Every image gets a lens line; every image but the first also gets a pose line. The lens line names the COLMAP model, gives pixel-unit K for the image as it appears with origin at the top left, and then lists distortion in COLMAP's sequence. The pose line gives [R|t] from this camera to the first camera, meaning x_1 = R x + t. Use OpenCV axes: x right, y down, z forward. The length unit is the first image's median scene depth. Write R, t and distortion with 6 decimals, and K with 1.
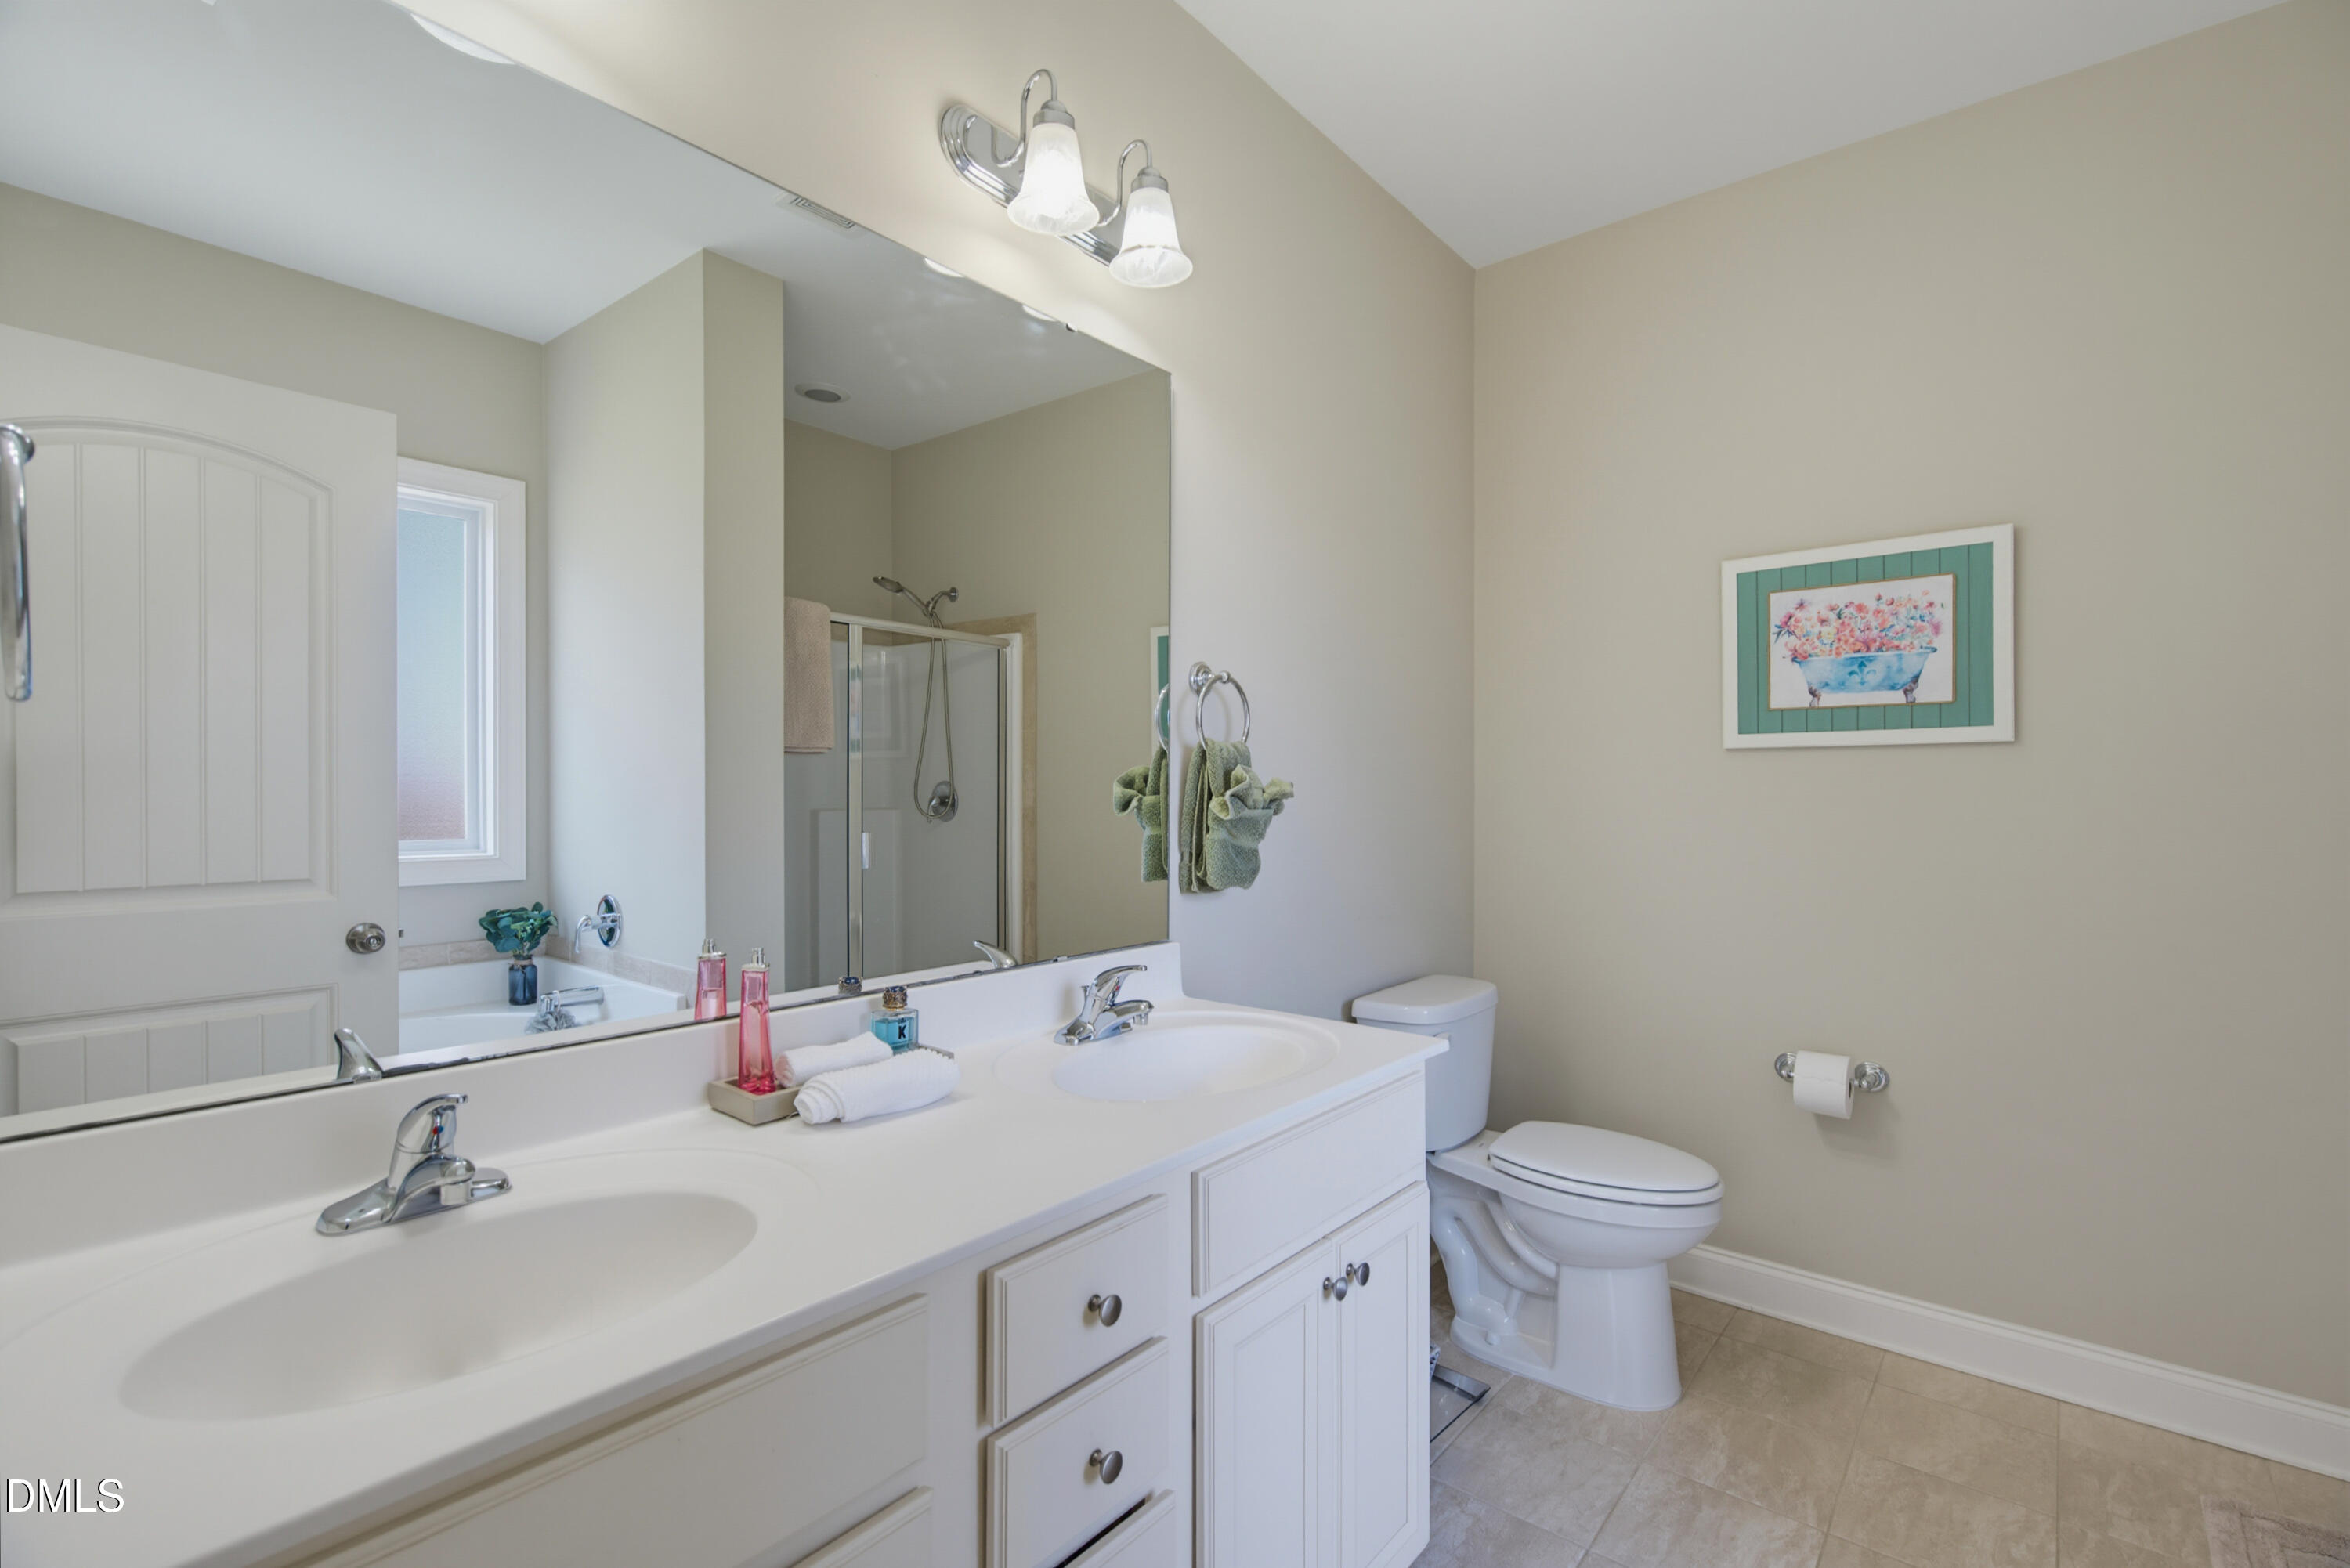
lens RADIAL K [[1068.6, 0, 1167.3], [0, 1068.6, 791.0], [0, 0, 1]] dist [-0.001844, -0.000332]
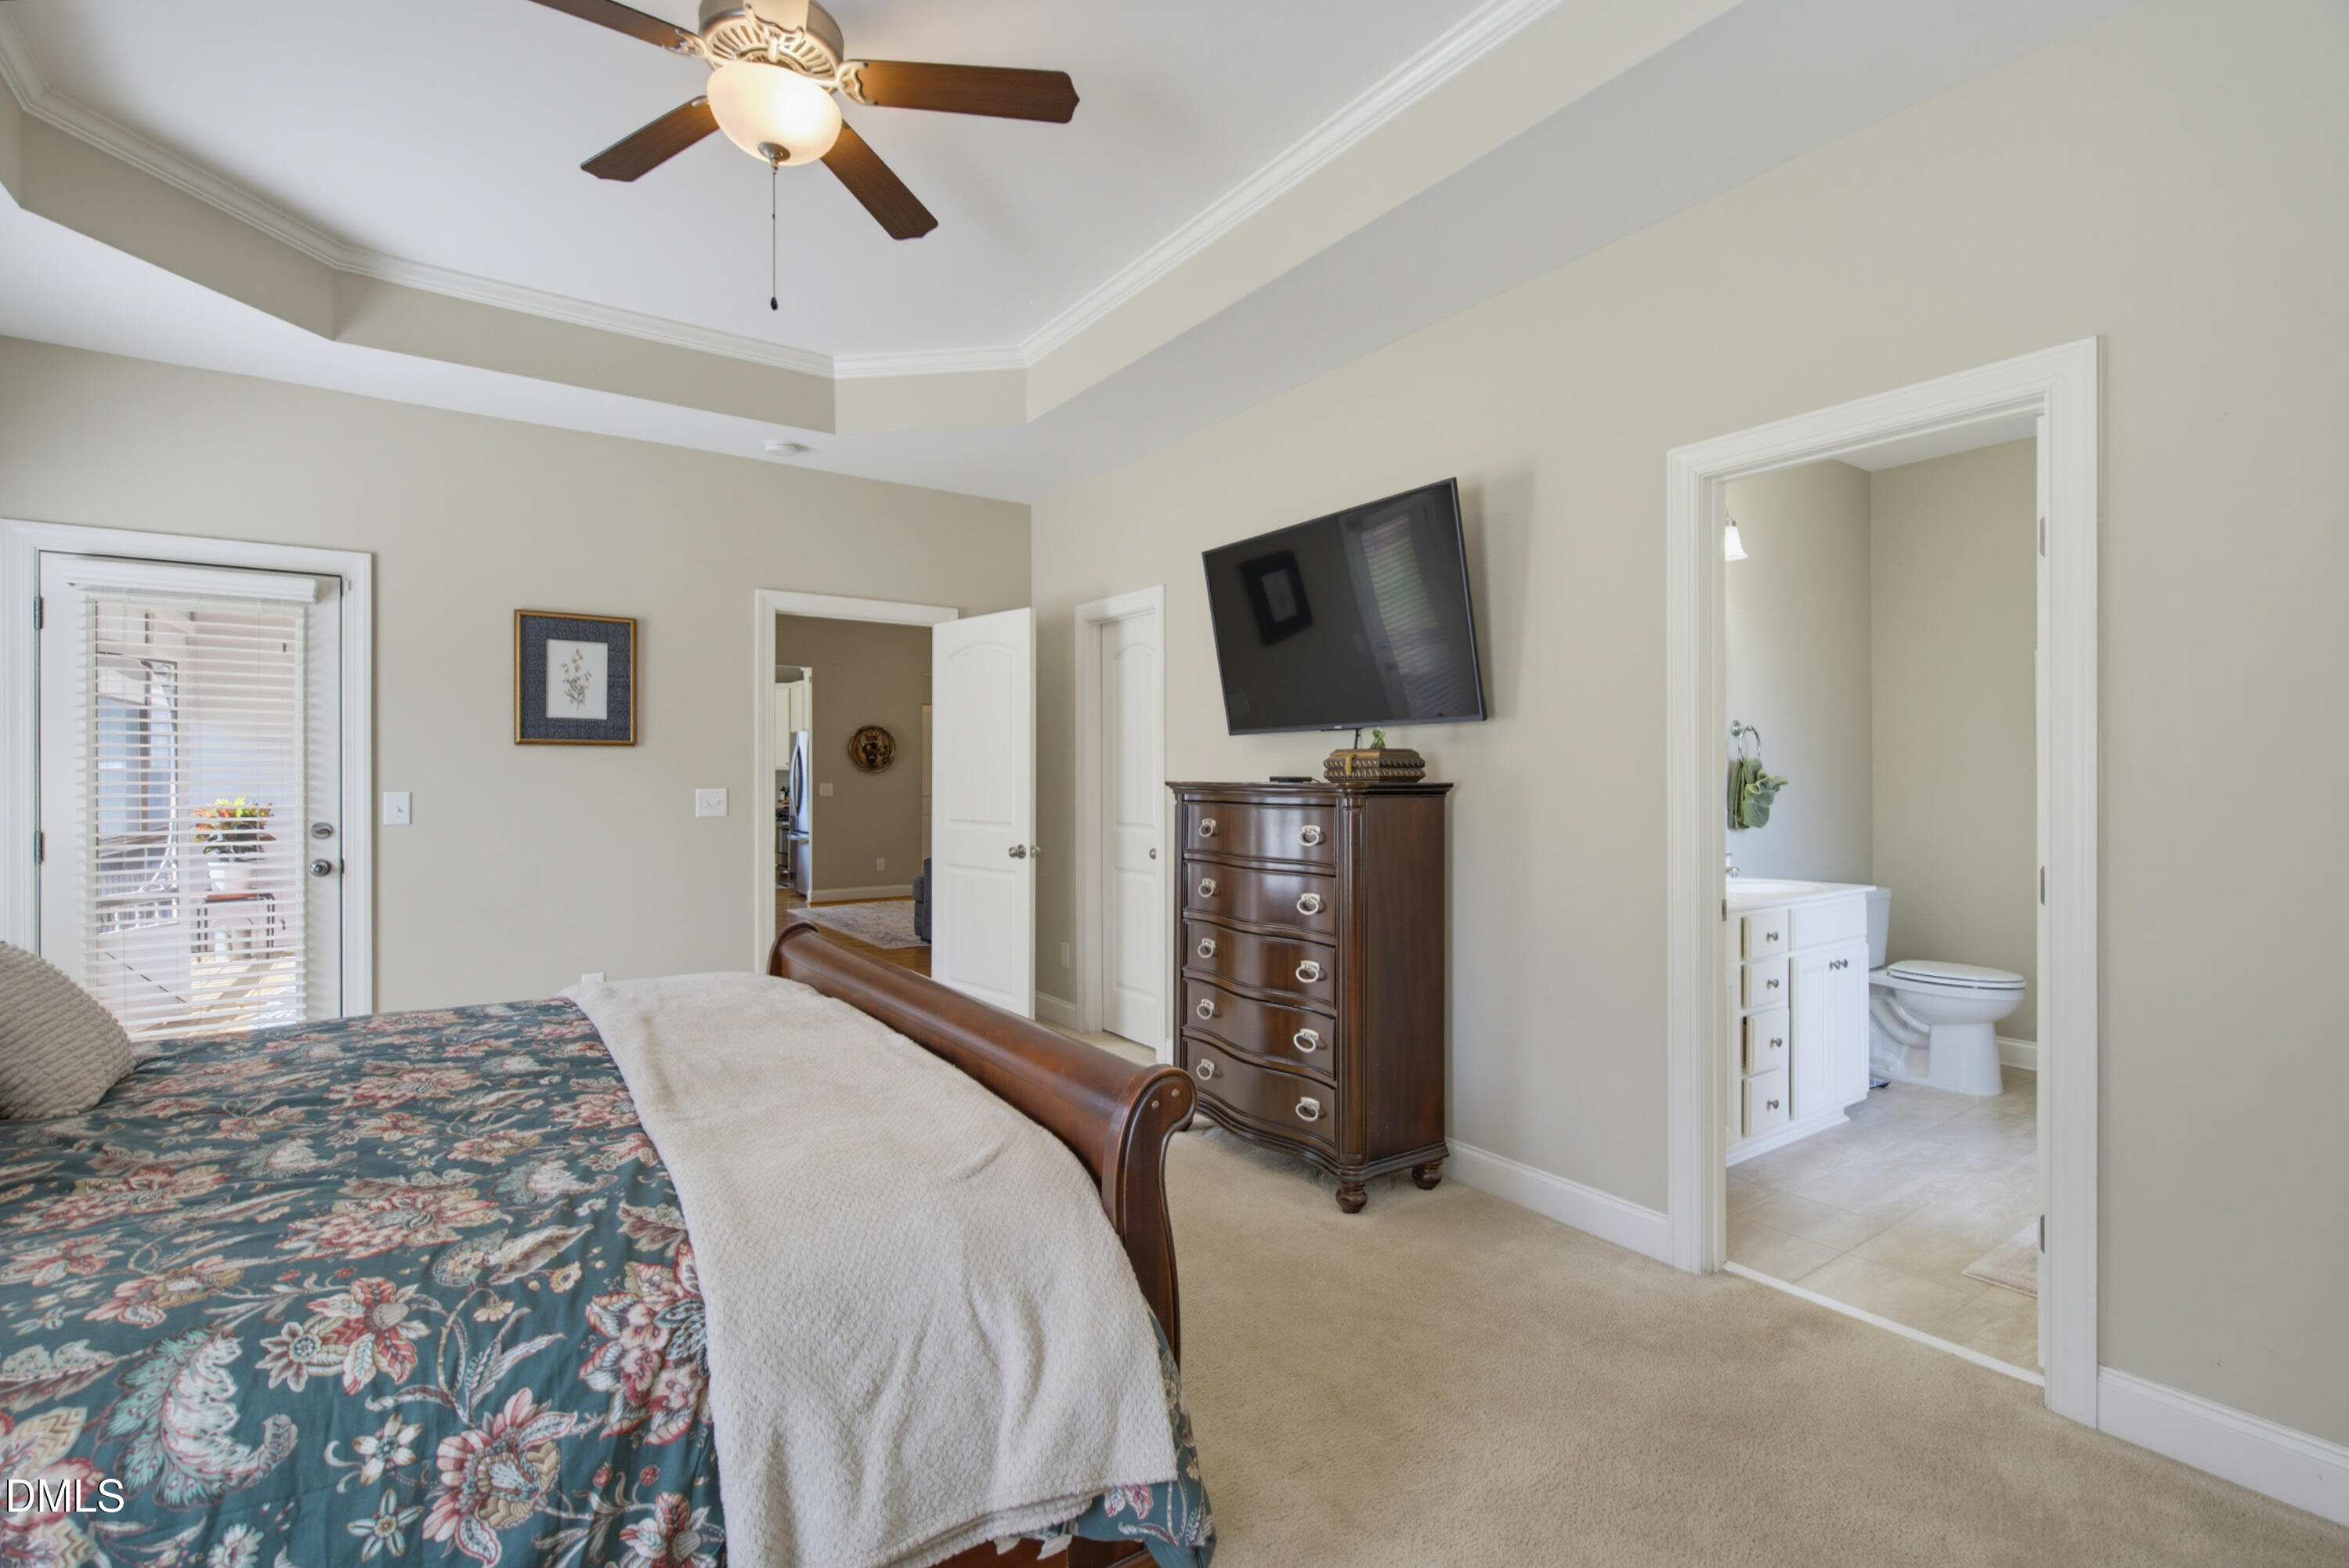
lens RADIAL K [[1068.2, 0, 1190.8], [0, 1068.2, 770.2], [0, 0, 1]] dist [-0.001844, -0.000332]
pose [[0.967101, -0.002511, -0.254379, -0.487416], [0.000150, 0.999957, -0.009300, -0.002207], [0.254392, 0.008956, 0.967060, -1.355217]]
